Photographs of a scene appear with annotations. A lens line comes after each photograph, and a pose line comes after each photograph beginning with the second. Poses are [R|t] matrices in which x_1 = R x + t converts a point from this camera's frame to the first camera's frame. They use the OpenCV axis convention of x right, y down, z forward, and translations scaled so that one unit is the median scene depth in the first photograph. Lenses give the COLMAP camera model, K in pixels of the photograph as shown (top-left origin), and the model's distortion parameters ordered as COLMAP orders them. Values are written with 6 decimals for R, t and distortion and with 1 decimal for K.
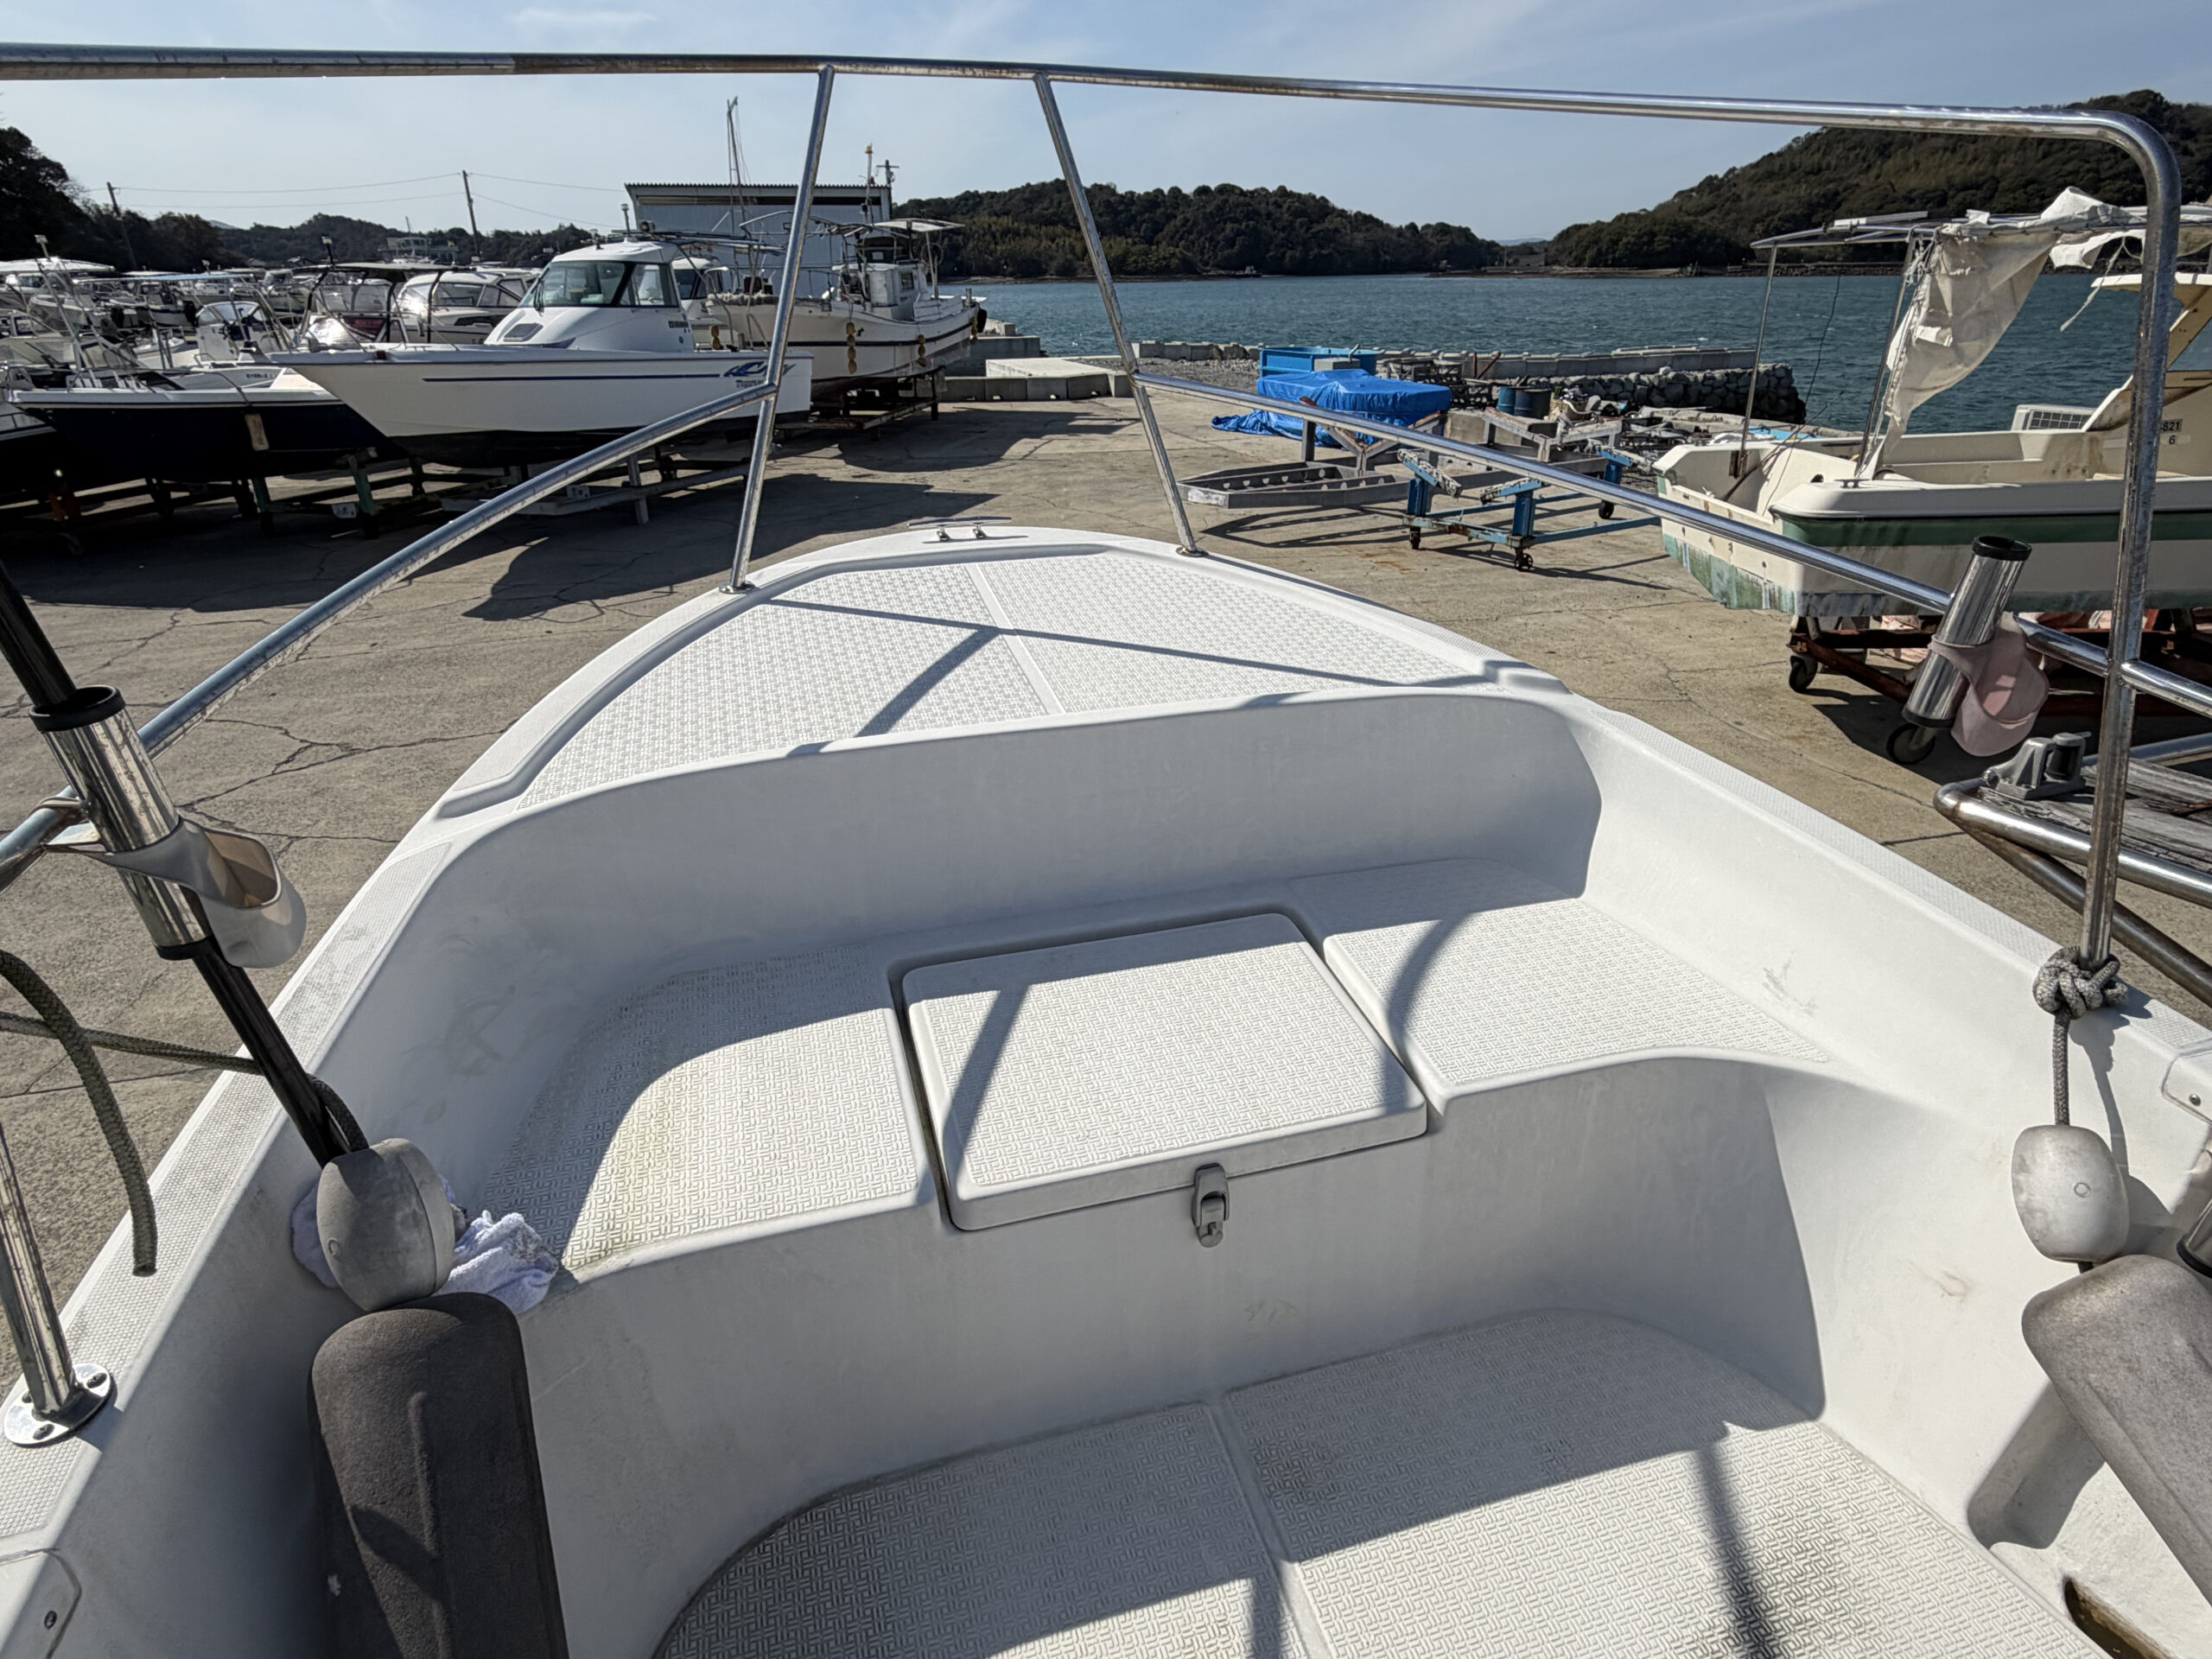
lens RADIAL K [[1229.9, 0, 1109.6], [0, 1229.9, 830.0], [0, 0, 1]] dist [-0.007155, 0.006014]
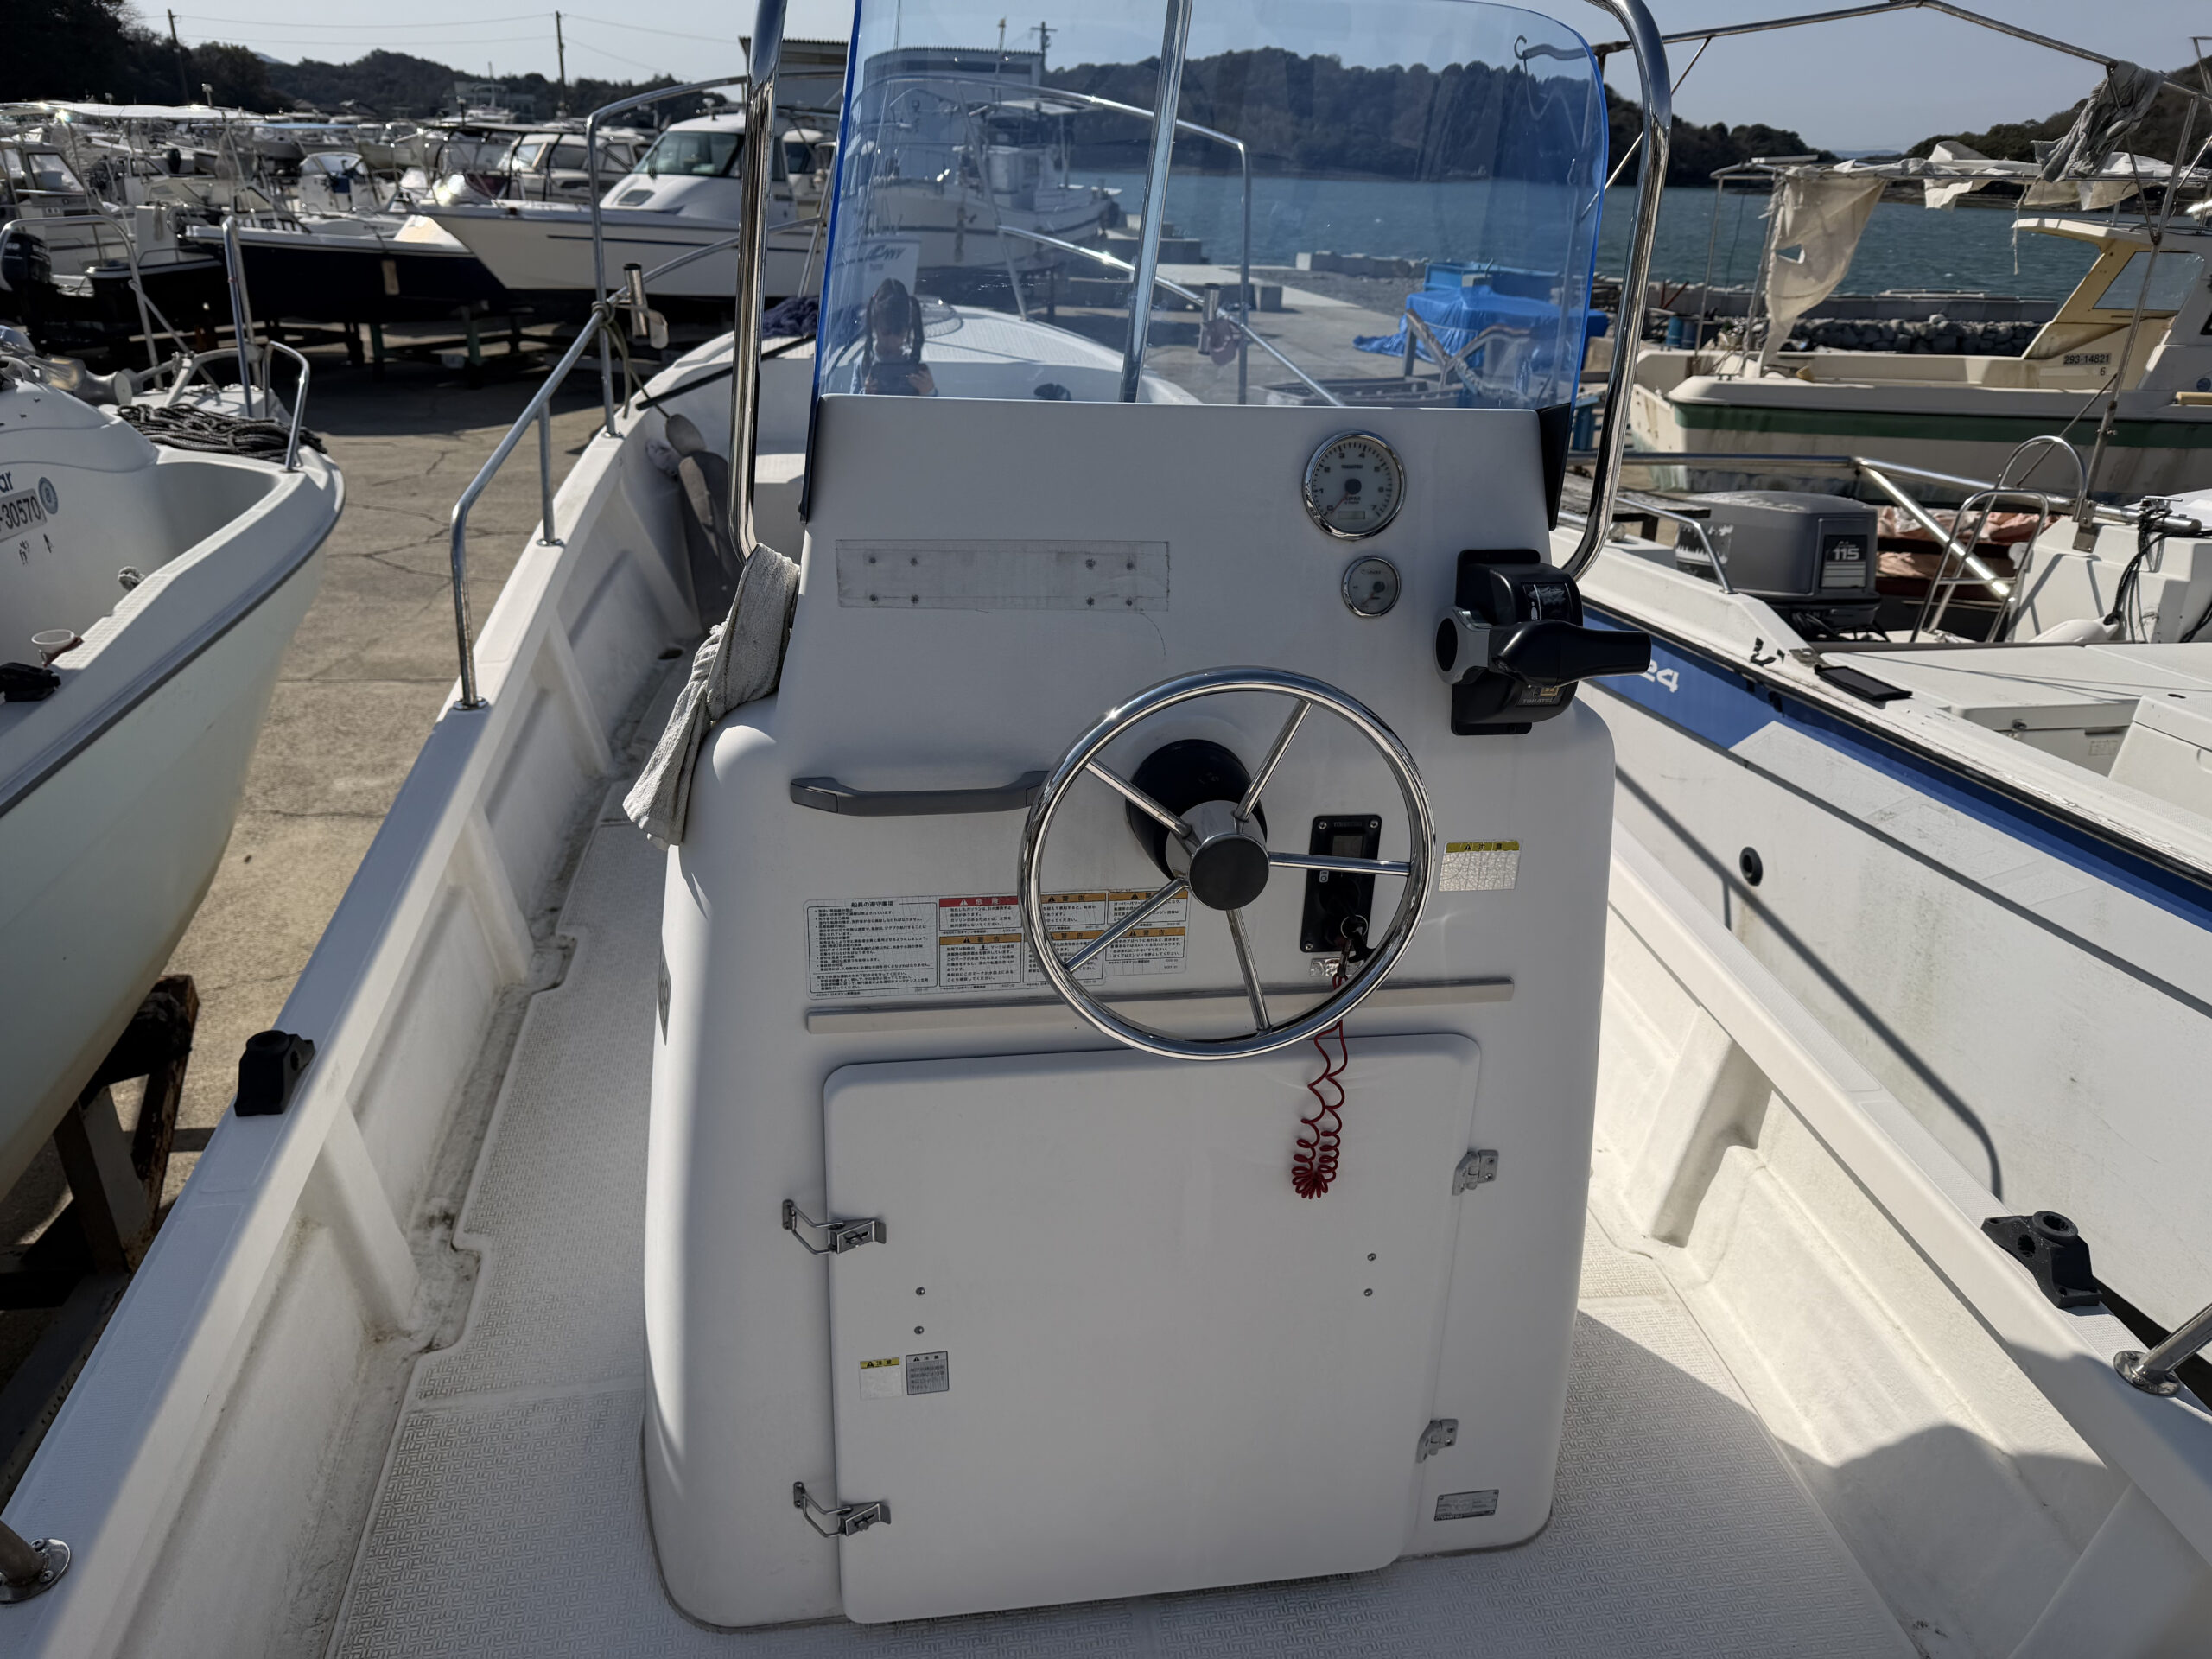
lens RADIAL K [[1561.8, 0, 1107.1], [0, 1561.8, 844.4], [0, 0, 1]] dist [0.014928, -0.023973]
pose [[0.990984, 0.092303, -0.097108, 0.112757], [-0.093719, 0.995547, -0.010114, 0.137731], [0.095742, 0.019124, 0.995222, -0.321430]]
